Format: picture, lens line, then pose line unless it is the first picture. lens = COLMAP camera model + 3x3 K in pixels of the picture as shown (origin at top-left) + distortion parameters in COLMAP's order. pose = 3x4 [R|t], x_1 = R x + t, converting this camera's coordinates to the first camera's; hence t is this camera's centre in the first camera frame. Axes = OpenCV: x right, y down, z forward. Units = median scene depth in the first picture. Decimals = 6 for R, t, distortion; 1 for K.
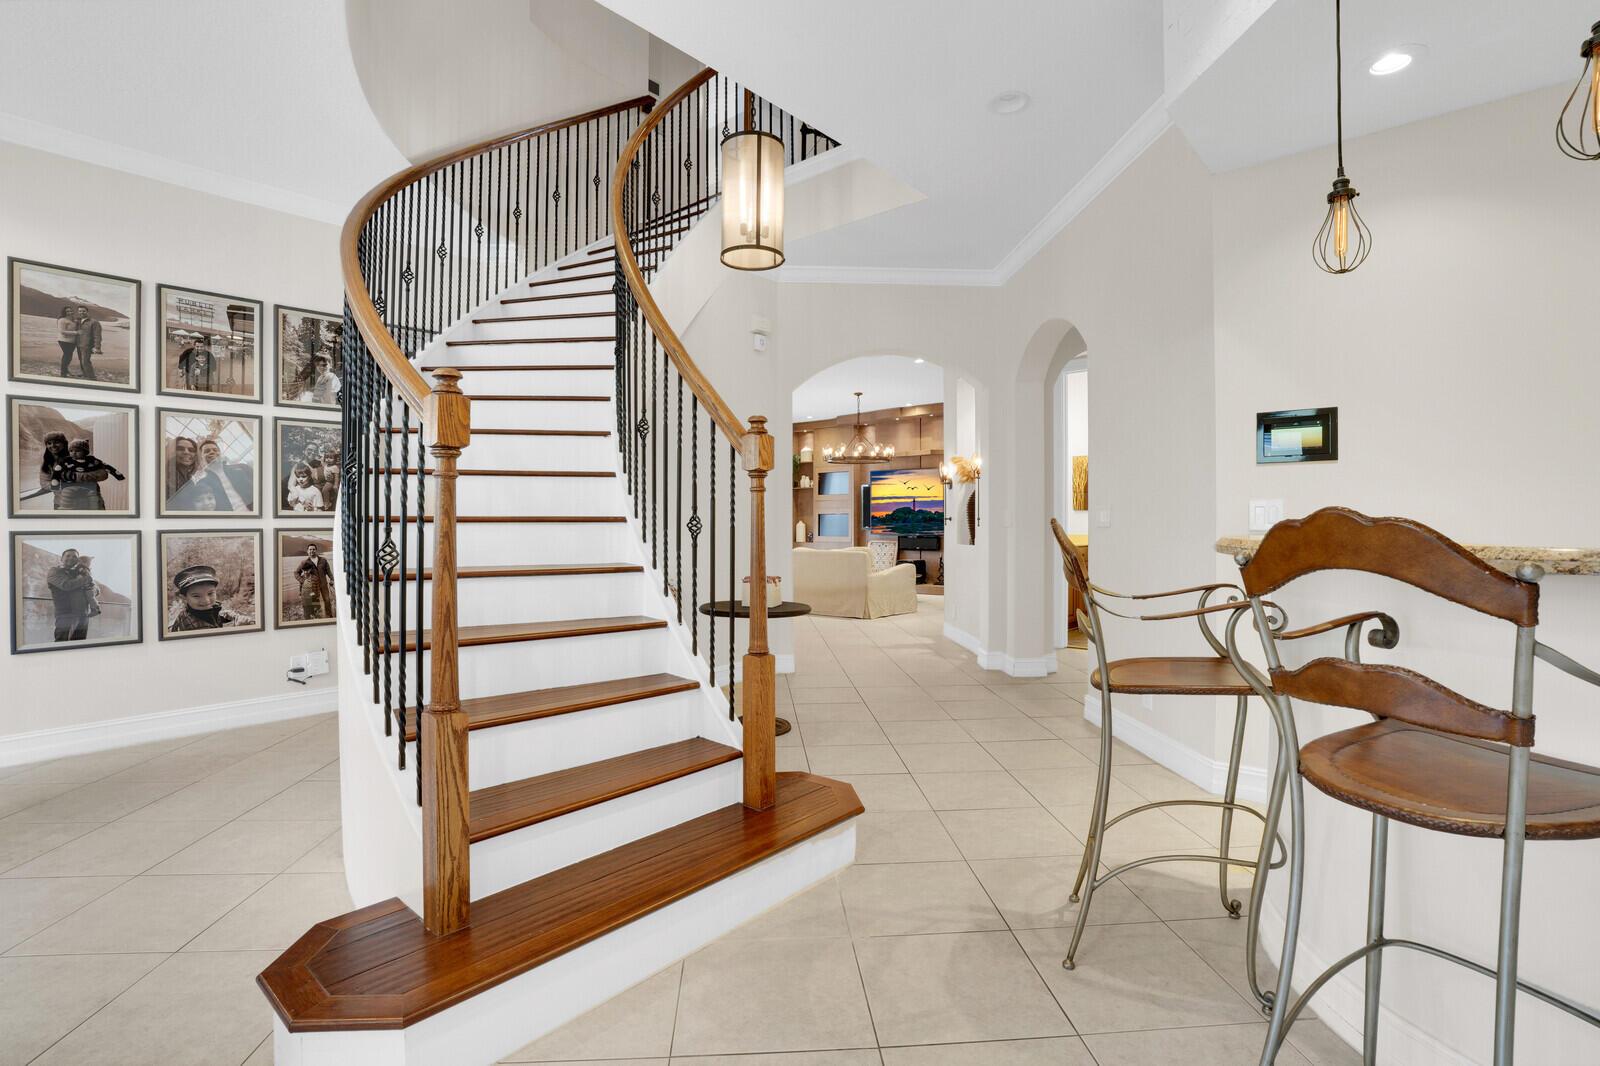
lens RADIAL K [[788.6, 0, 795.5], [0, 788.6, 567.1], [0, 0, 1]] dist [-0.067453, 0.029630]
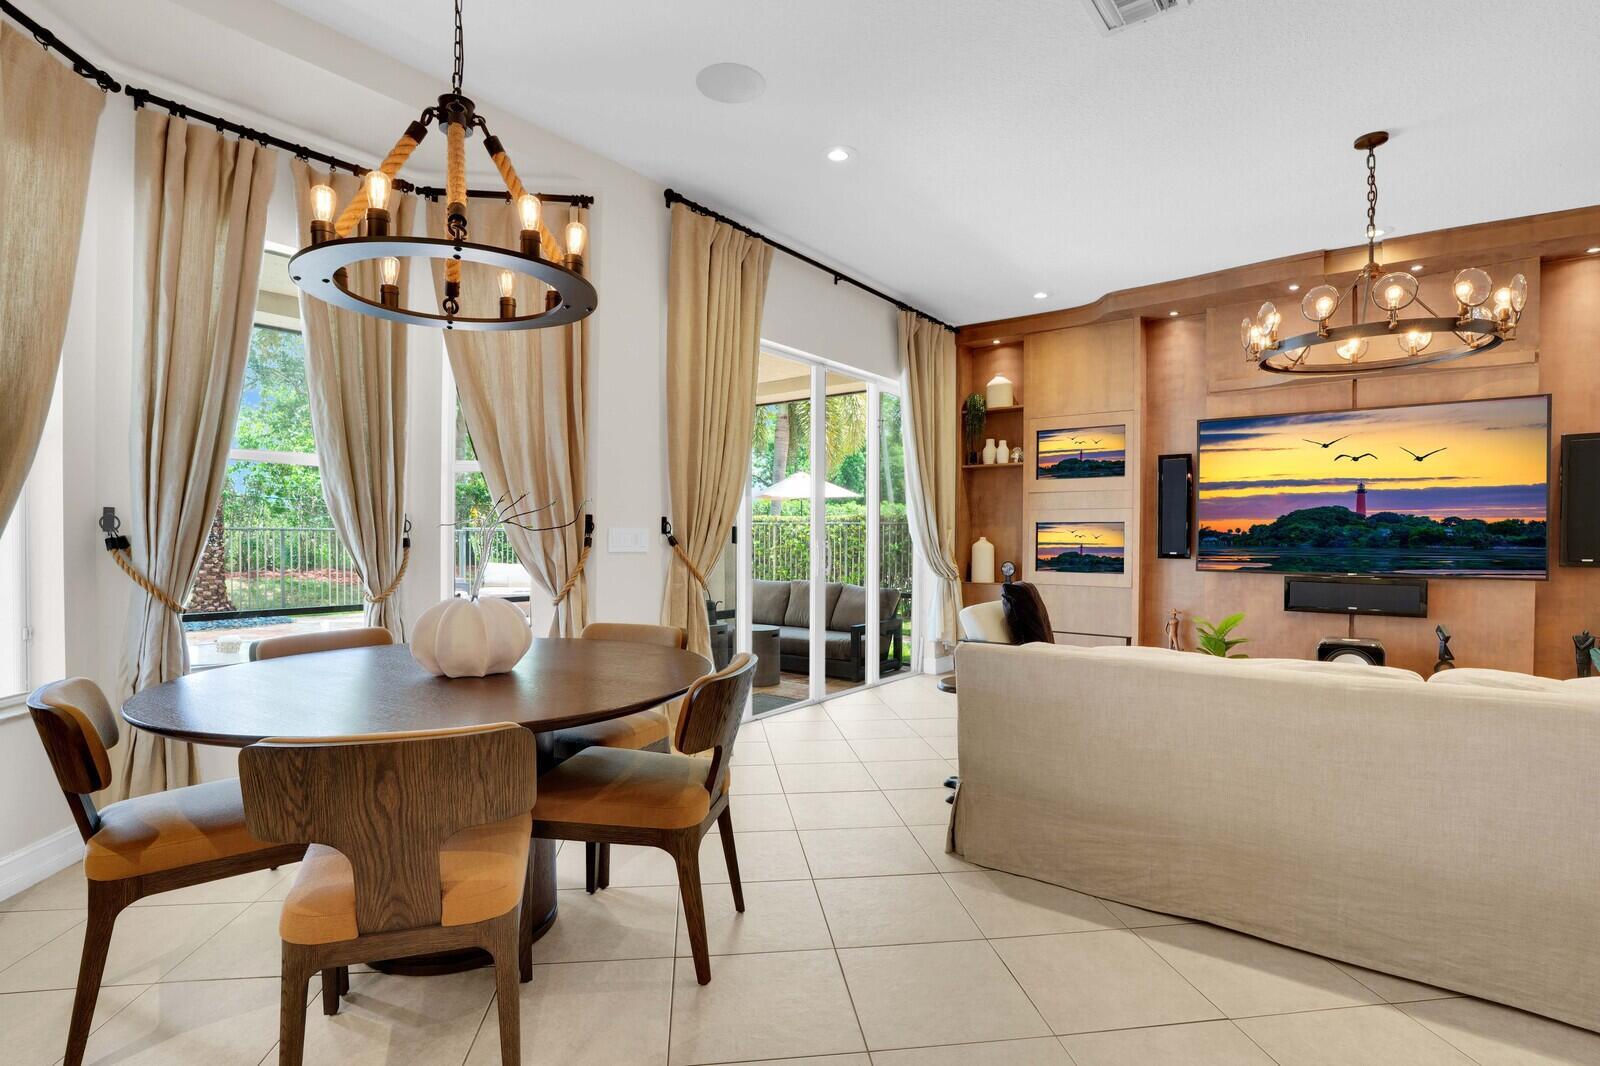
lens RADIAL K [[778.6, 0, 805.4], [0, 778.6, 530.6], [0, 0, 1]] dist [-0.060176, 0.028608]
pose [[0.997921, 0.004778, 0.064276, -0.140084], [-0.000959, 0.998239, -0.059313, -0.038992], [-0.064446, 0.059128, 0.996168, 0.612042]]
